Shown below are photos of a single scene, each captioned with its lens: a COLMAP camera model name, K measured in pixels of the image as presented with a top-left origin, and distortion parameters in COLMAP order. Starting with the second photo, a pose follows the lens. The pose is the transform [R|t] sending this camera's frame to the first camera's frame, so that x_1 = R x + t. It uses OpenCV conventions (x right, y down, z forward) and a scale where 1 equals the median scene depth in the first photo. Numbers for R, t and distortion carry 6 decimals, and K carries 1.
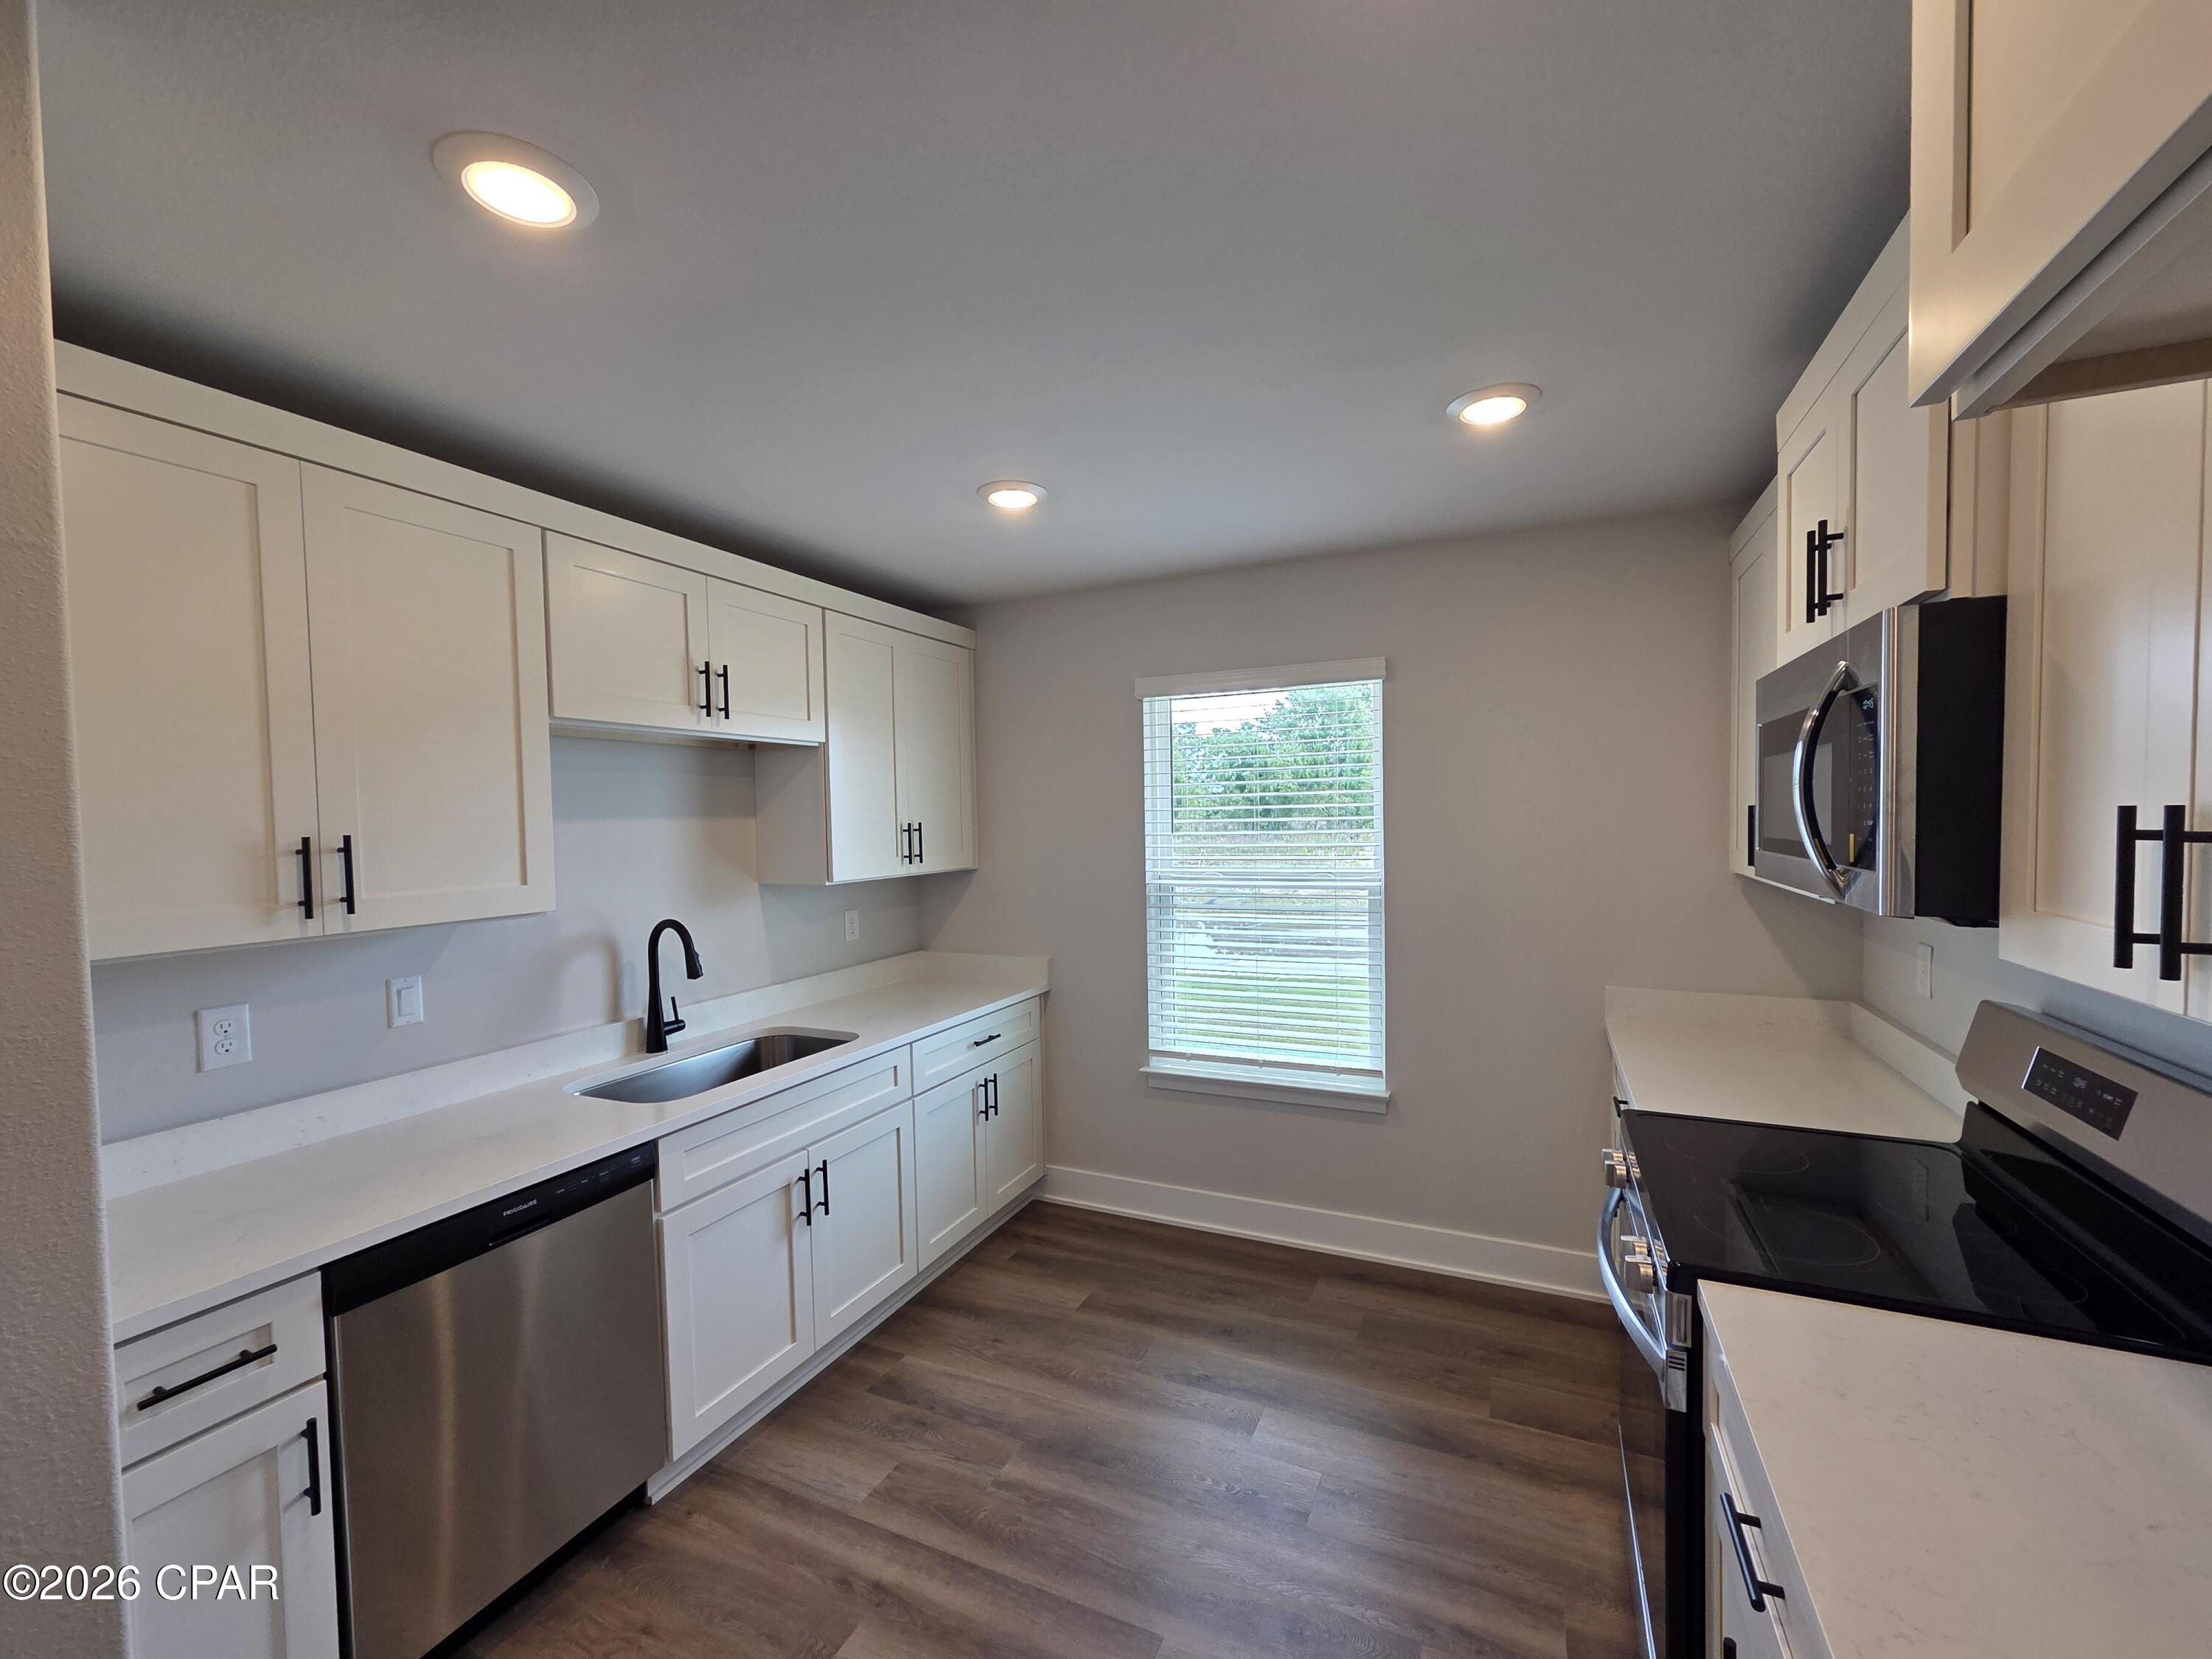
lens RADIAL K [[904.5, 0, 1116.9], [0, 904.5, 839.9], [0, 0, 1]] dist [-0.000314, -0.000326]
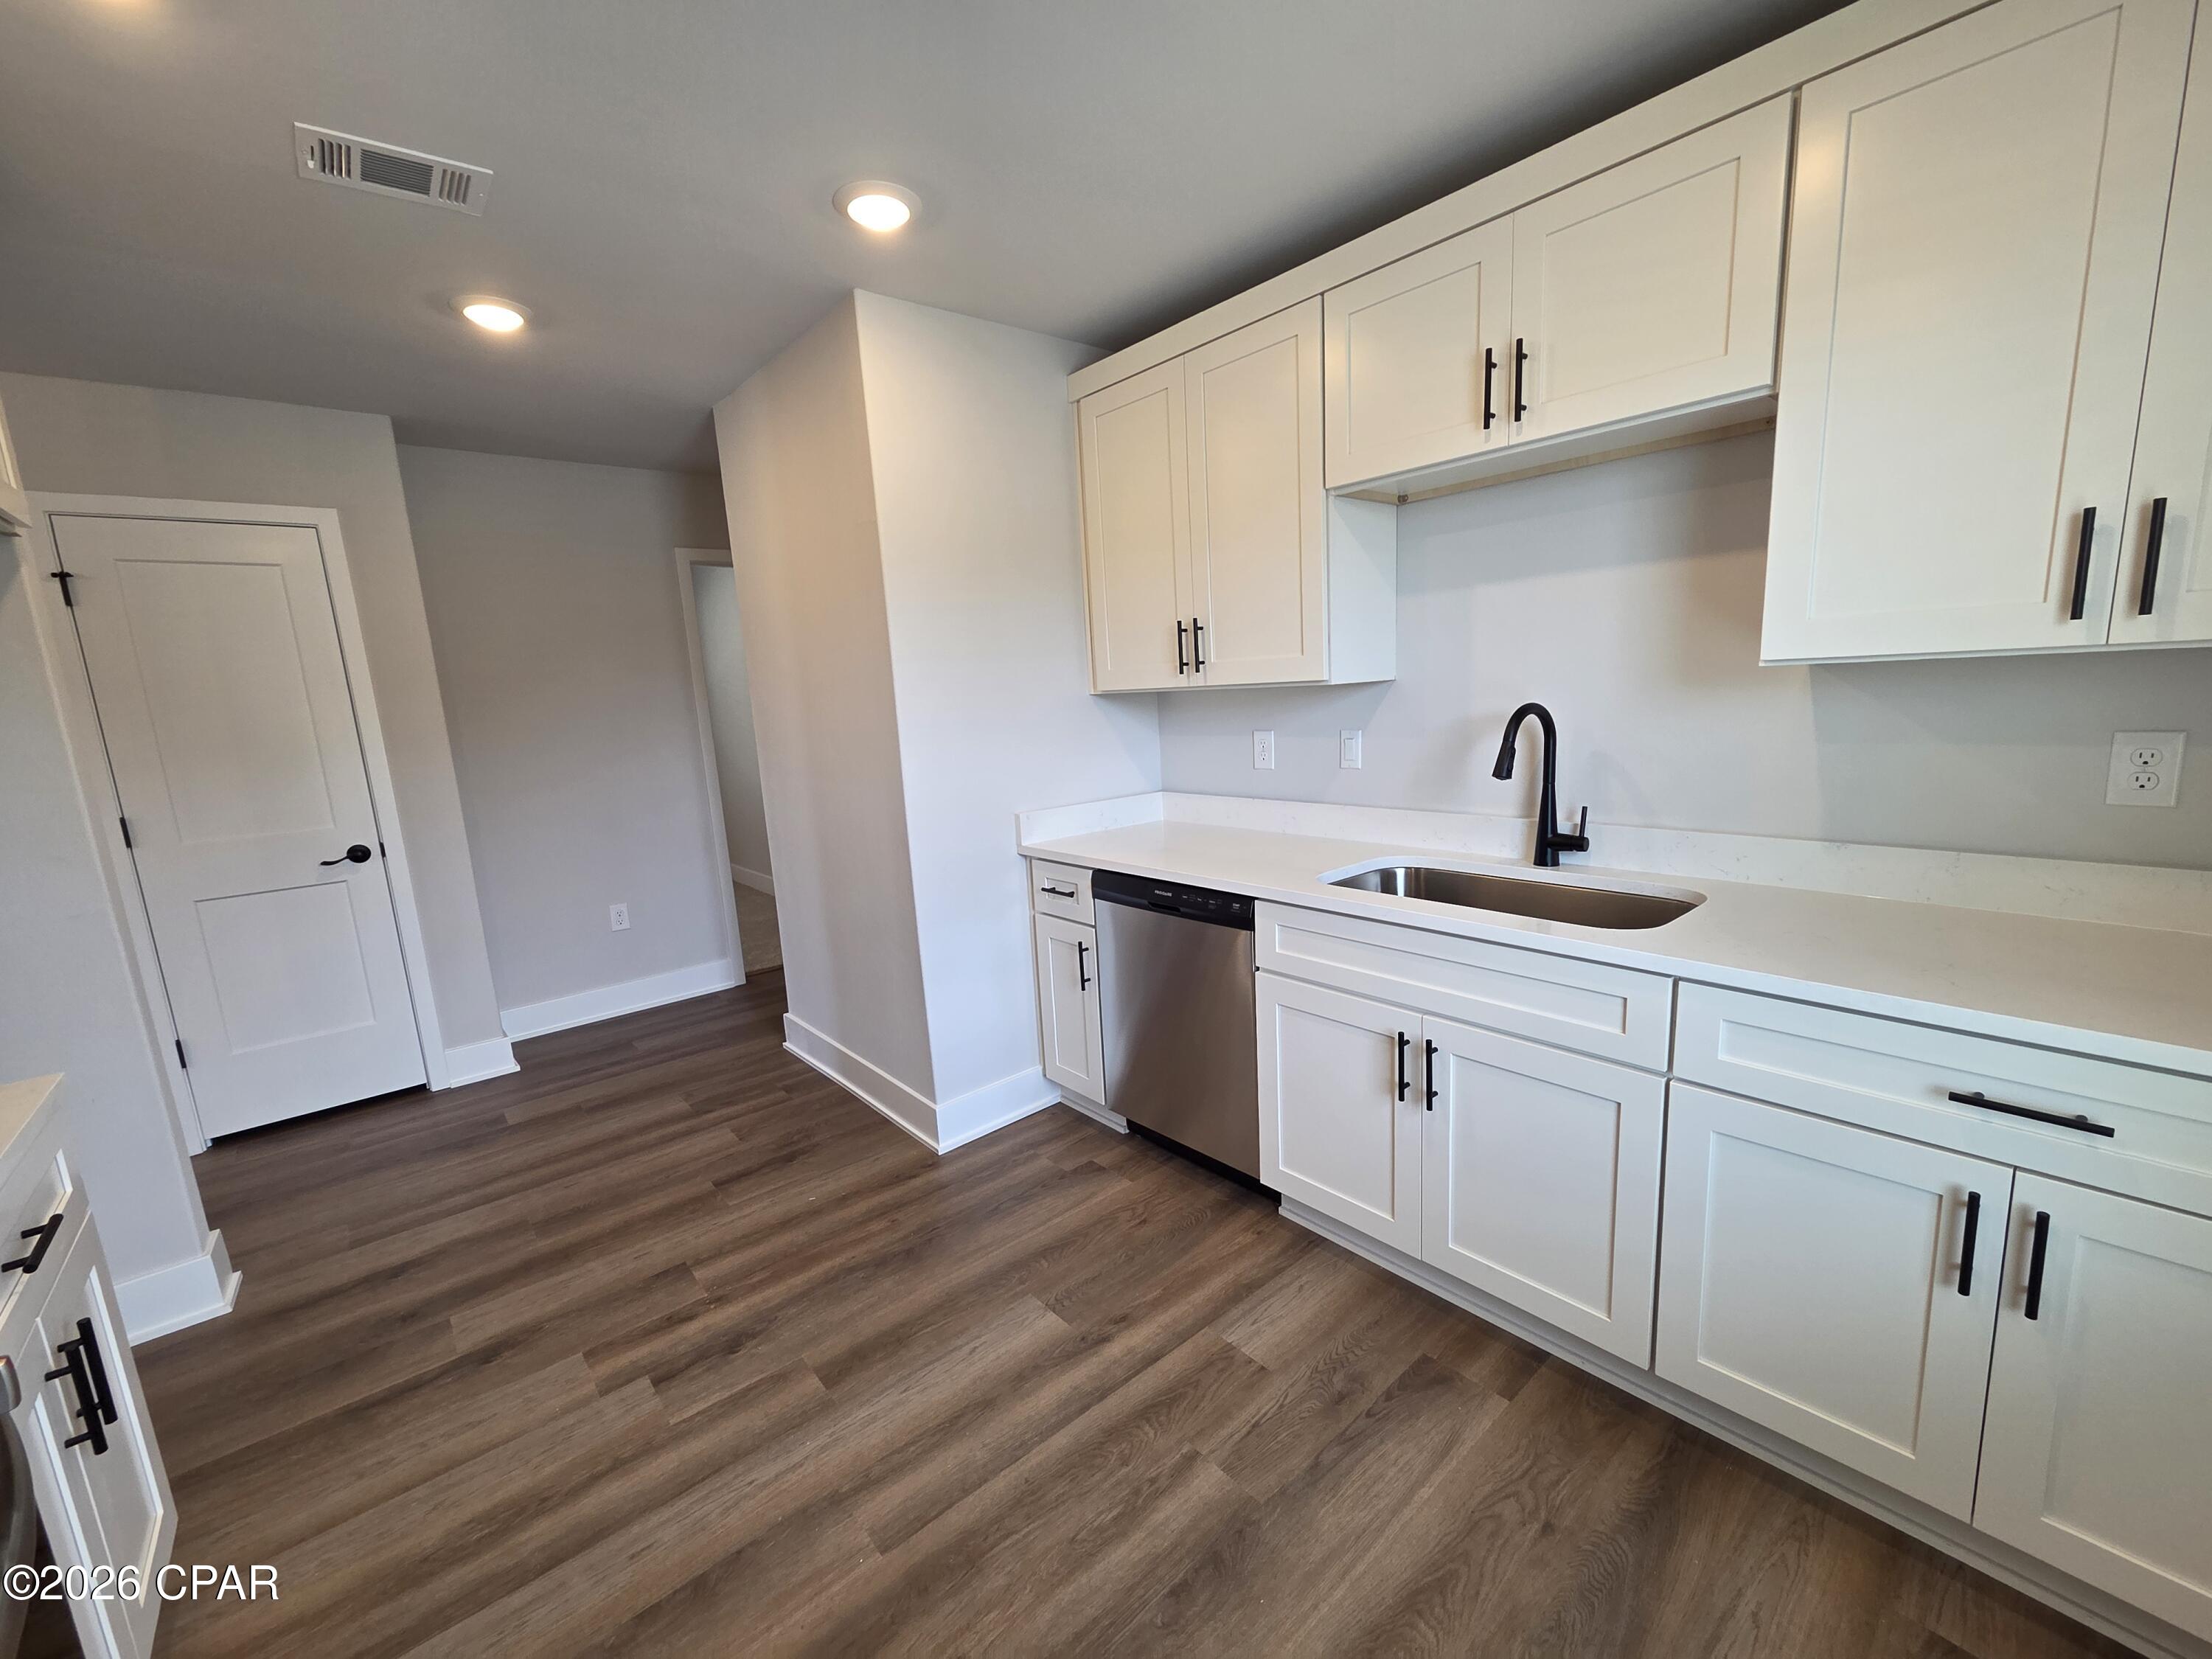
lens RADIAL K [[904.5, 0, 1116.9], [0, 904.5, 839.9], [0, 0, 1]] dist [-0.000314, -0.000326]
pose [[-0.415663, 0.200306, -0.887188, 0.461735], [0.040224, 0.978541, 0.202086, 0.035836], [0.908629, 0.048313, -0.414801, 1.199388]]
